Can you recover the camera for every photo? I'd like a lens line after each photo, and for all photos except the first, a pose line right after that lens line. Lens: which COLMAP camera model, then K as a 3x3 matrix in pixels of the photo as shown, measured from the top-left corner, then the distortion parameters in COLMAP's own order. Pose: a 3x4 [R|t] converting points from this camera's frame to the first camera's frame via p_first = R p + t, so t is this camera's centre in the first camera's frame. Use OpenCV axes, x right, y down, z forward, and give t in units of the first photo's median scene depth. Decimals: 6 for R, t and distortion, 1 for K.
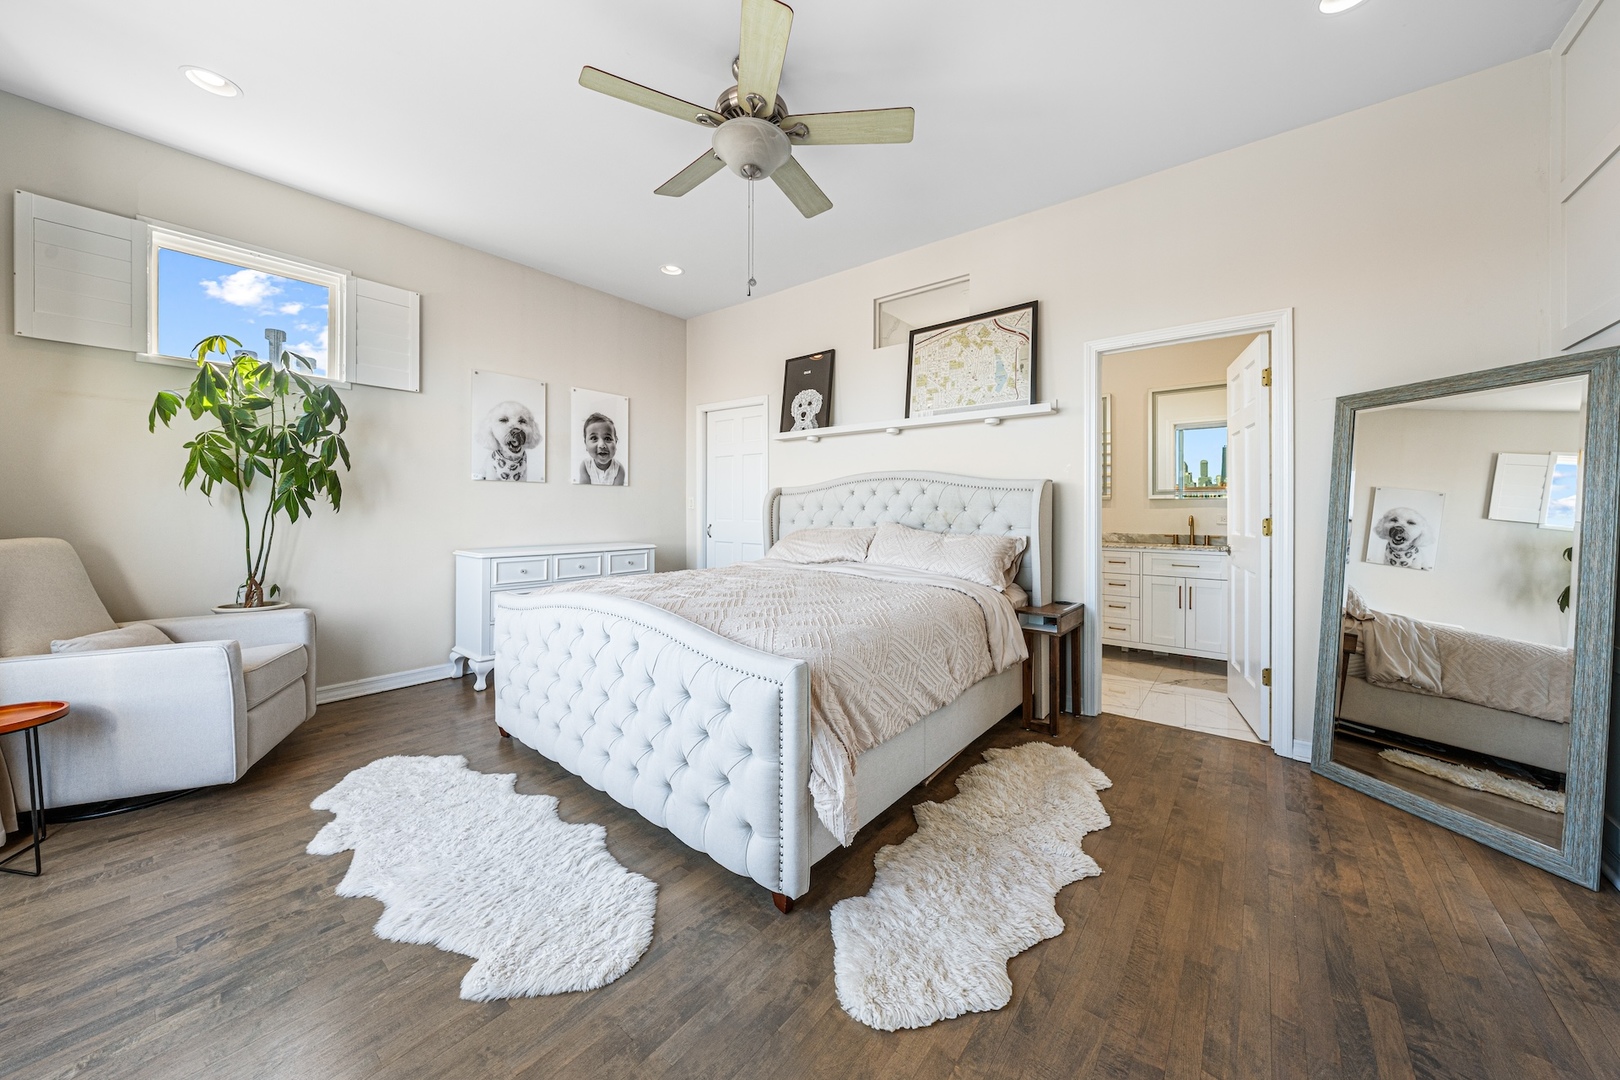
lens RADIAL K [[565.3, 0, 816.6], [0, 565.3, 513.2], [0, 0, 1]] dist [0.000836, 0.000004]
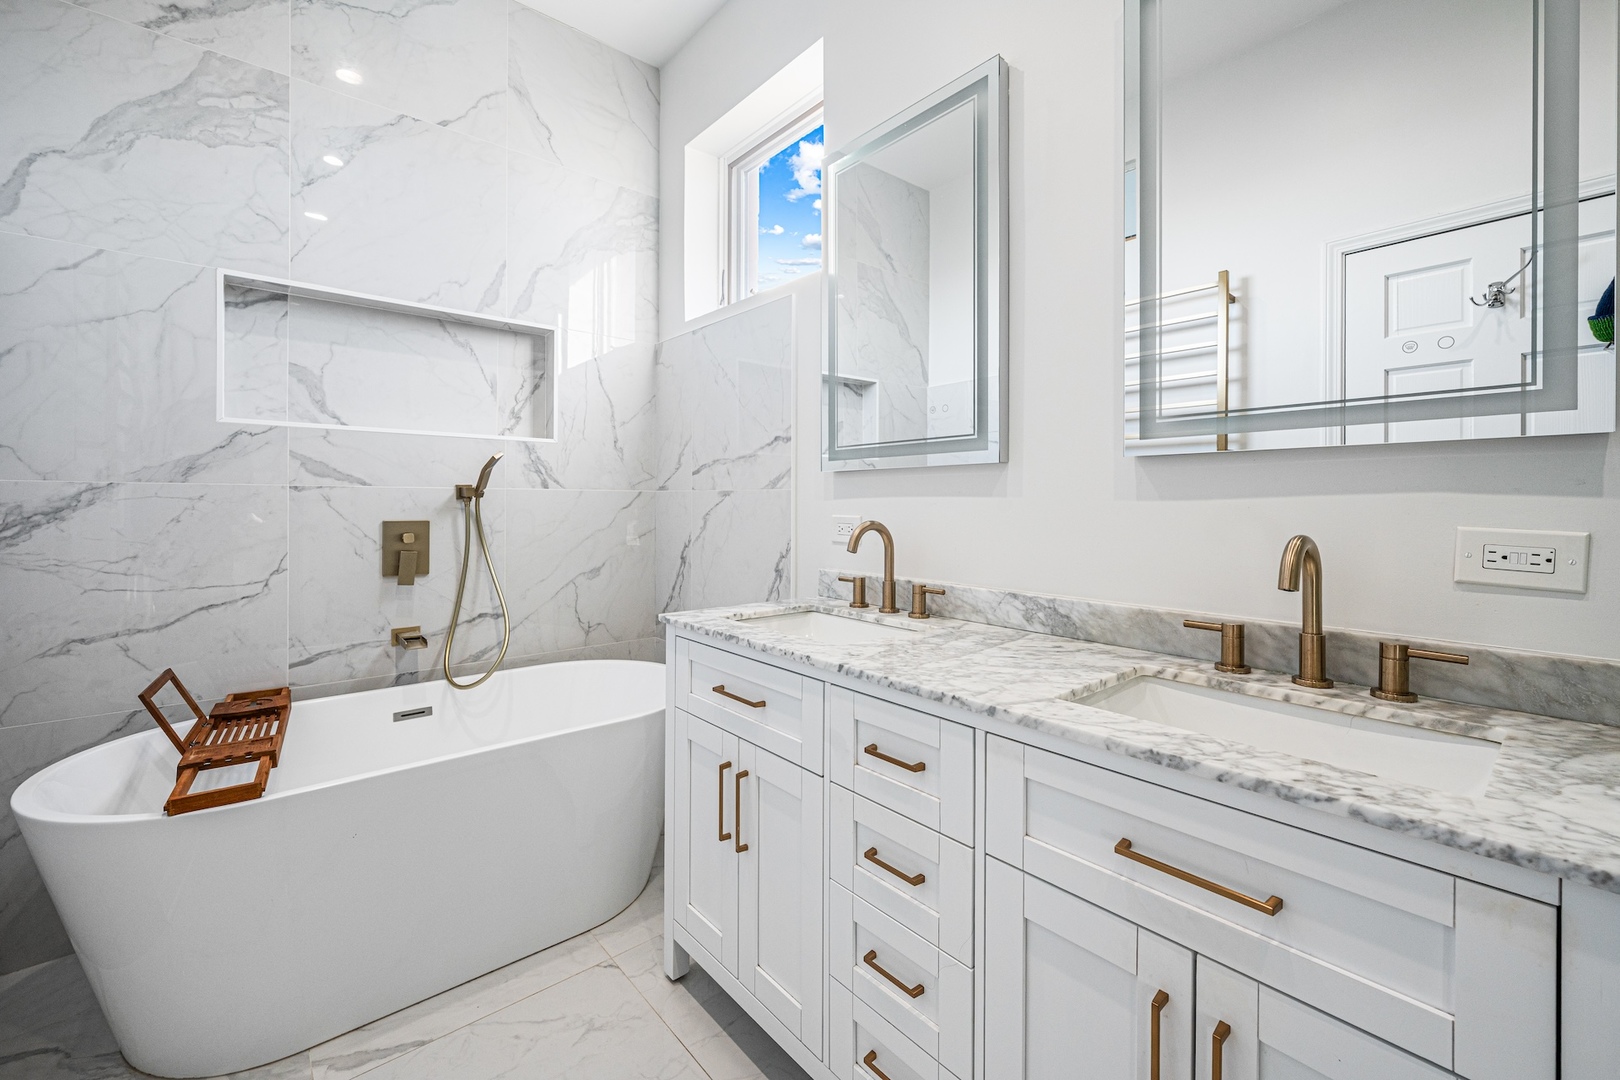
lens RADIAL K [[677.4, 0, 837.9], [0, 677.4, 503.3], [0, 0, 1]] dist [-0.001863, 0.000001]
pose [[0.985825, -0.002333, -0.167760, 0.668236], [0.002225, 0.999997, -0.000832, -0.008167], [0.167761, 0.000447, 0.985828, 0.913207]]
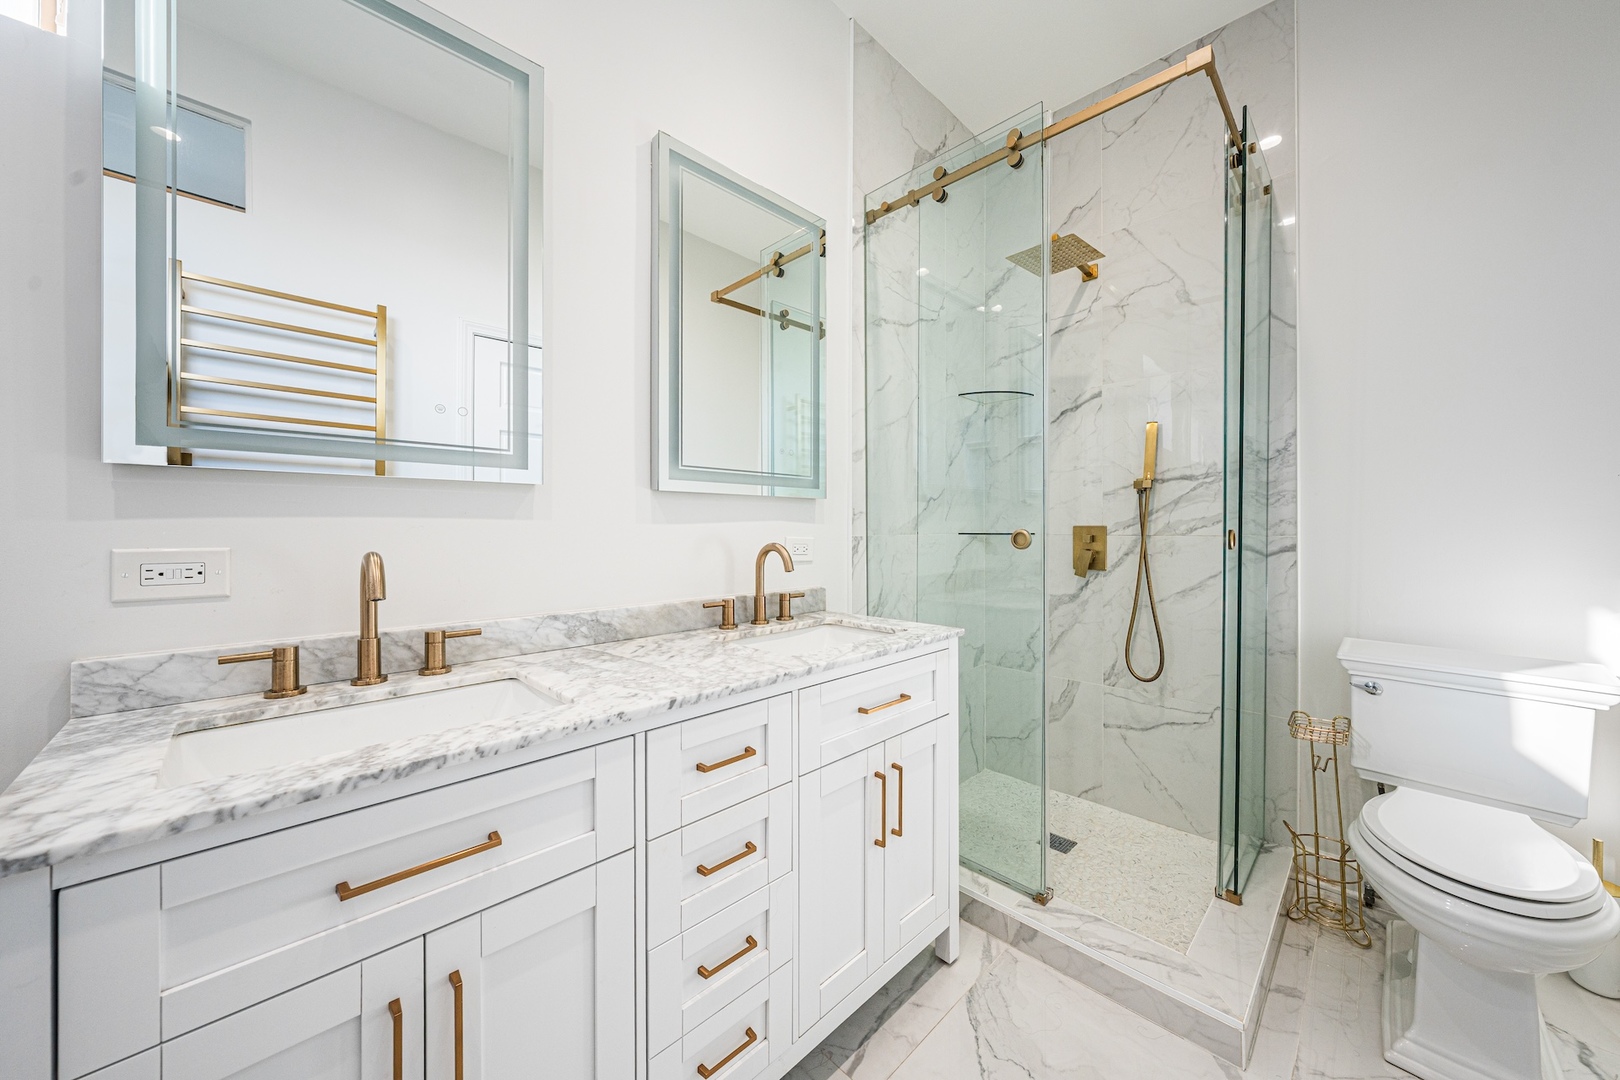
lens RADIAL K [[565.3, 0, 816.6], [0, 565.3, 513.2], [0, 0, 1]] dist [0.000836, 0.000004]
pose [[0.117248, 0.017870, 0.992942, 0.375804], [0.001223, 0.999835, -0.018139, -0.009974], [-0.993102, 0.003341, 0.117206, 1.135146]]
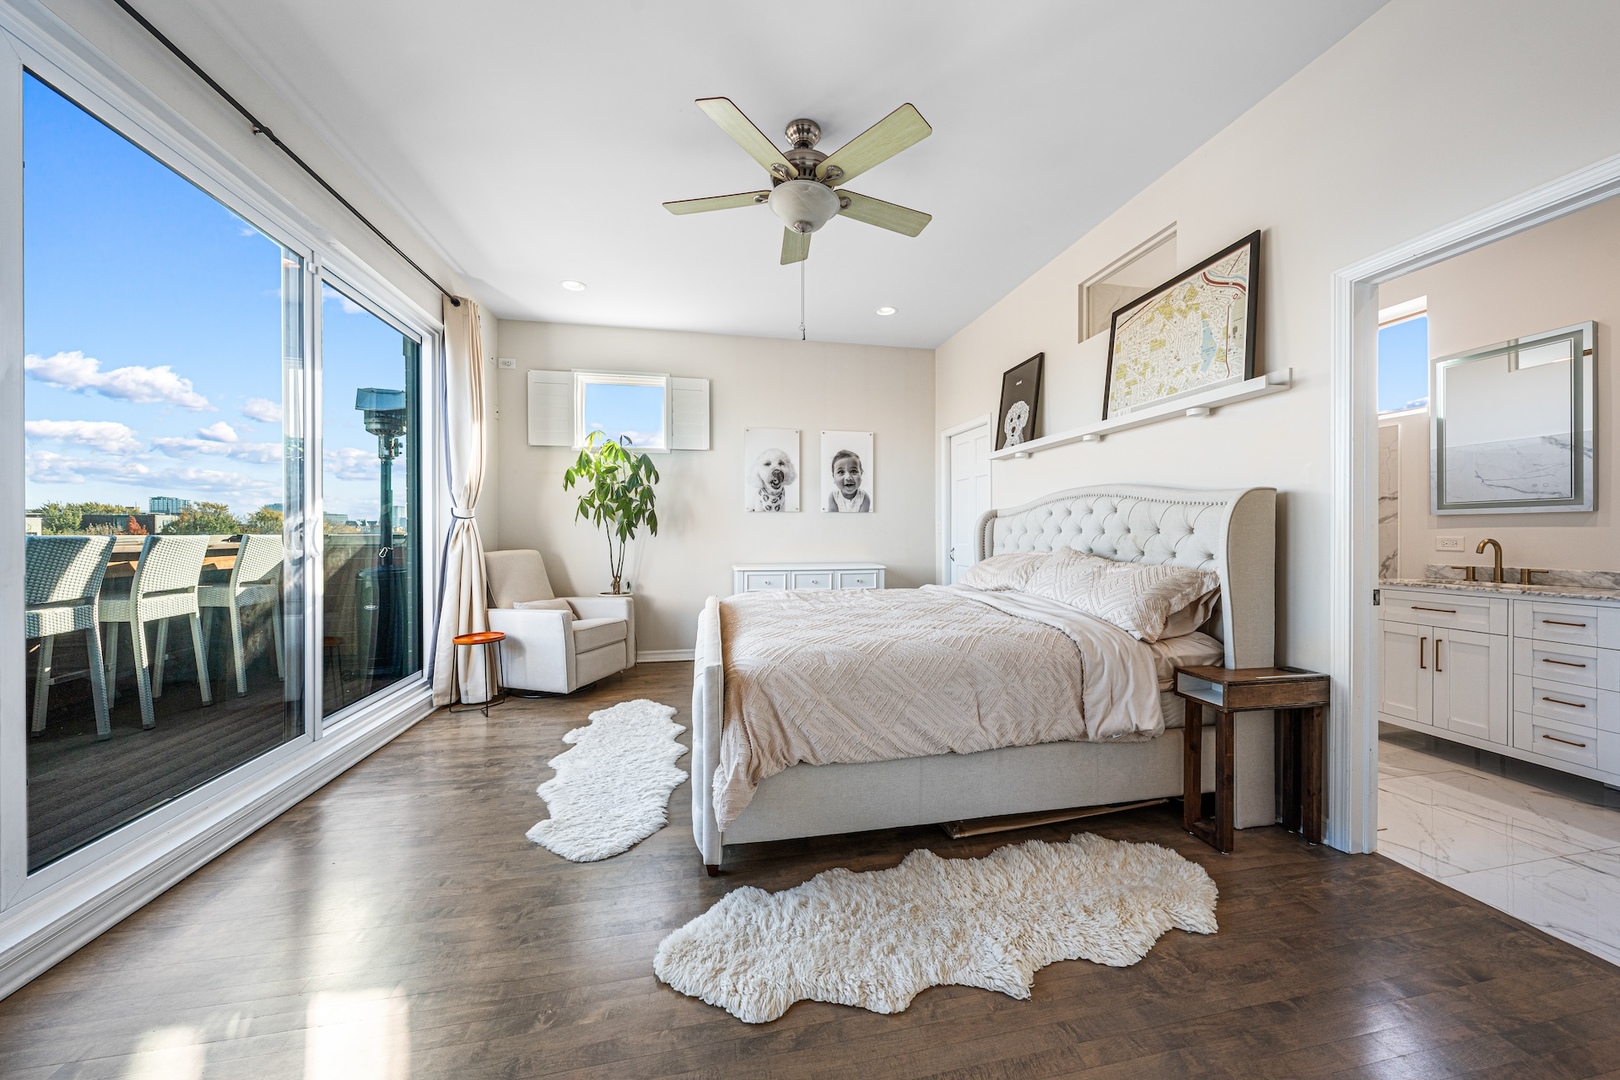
lens RADIAL K [[557.3, 0, 810.0], [0, 557.3, 540.0], [0, 0, 1]] dist [-0.000290, 0.000004]
pose [[0.764422, 0.002924, -0.644709, 0.381856], [0.001010, 0.999983, 0.005732, -0.000179], [0.644715, -0.005033, 0.764406, 0.111891]]
